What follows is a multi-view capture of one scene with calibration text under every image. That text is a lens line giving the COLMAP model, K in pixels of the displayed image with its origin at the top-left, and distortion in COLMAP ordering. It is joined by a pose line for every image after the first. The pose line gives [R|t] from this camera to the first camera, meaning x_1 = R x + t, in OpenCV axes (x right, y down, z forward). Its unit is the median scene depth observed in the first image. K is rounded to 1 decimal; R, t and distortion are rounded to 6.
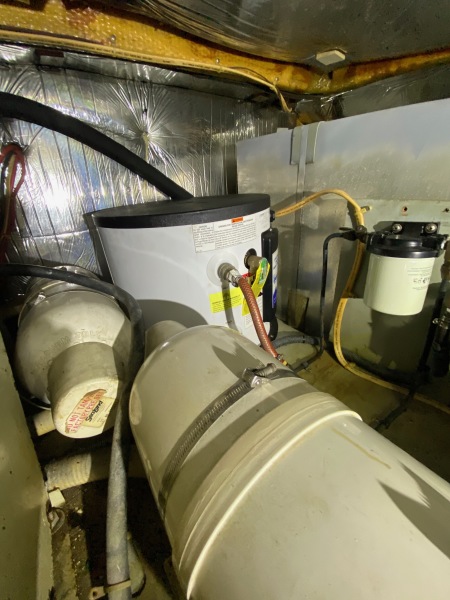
lens RADIAL K [[242.1, 0, 225.0], [0, 242.1, 300.0], [0, 0, 1]] dist [0.041035, -0.035839]
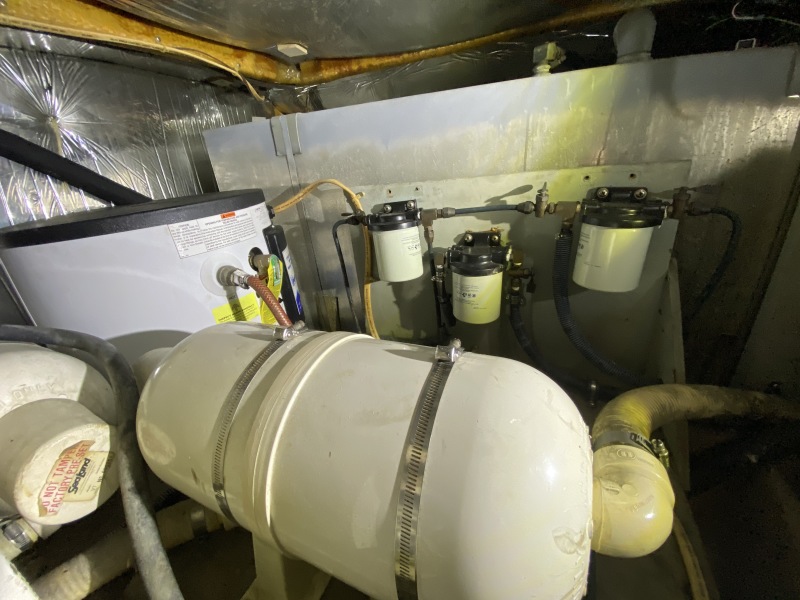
lens RADIAL K [[324.0, 0, 400.0], [0, 324.0, 300.0], [0, 0, 1]] dist [0.010550, -0.014748]
pose [[0.852270, -0.214967, 0.476891, -0.037437], [0.261894, 0.964523, -0.033265, 0.135350], [-0.452822, 0.153245, 0.878333, -0.204534]]
